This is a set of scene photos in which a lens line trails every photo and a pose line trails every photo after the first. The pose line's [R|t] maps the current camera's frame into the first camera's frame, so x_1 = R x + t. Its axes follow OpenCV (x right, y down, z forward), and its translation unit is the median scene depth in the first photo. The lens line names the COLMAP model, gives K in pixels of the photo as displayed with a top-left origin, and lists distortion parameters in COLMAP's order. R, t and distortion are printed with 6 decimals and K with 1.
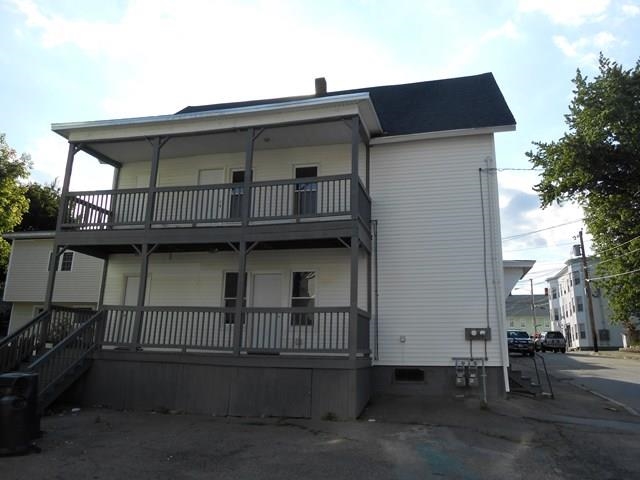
lens RADIAL K [[487.6, 0, 320.0], [0, 487.6, 240.0], [0, 0, 1]] dist [-0.034250, 0.003448]
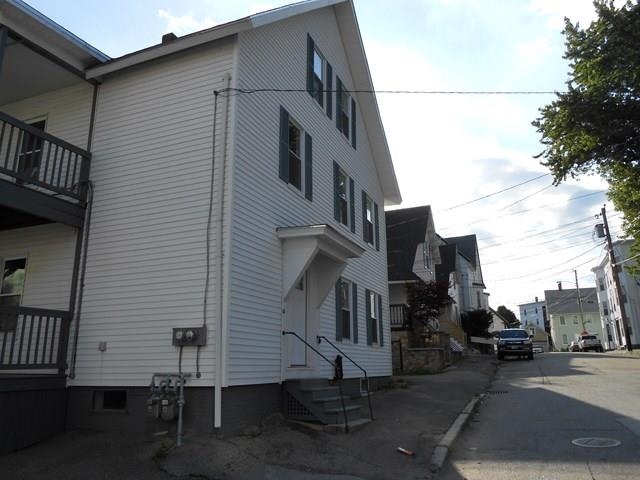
lens RADIAL K [[487.6, 0, 320.0], [0, 487.6, 240.0], [0, 0, 1]] dist [-0.034250, 0.003448]
pose [[0.989364, -0.062182, -0.131501, 0.549123], [0.060296, 0.998013, -0.018276, 0.080770], [0.132376, 0.010152, 0.991148, 0.350454]]
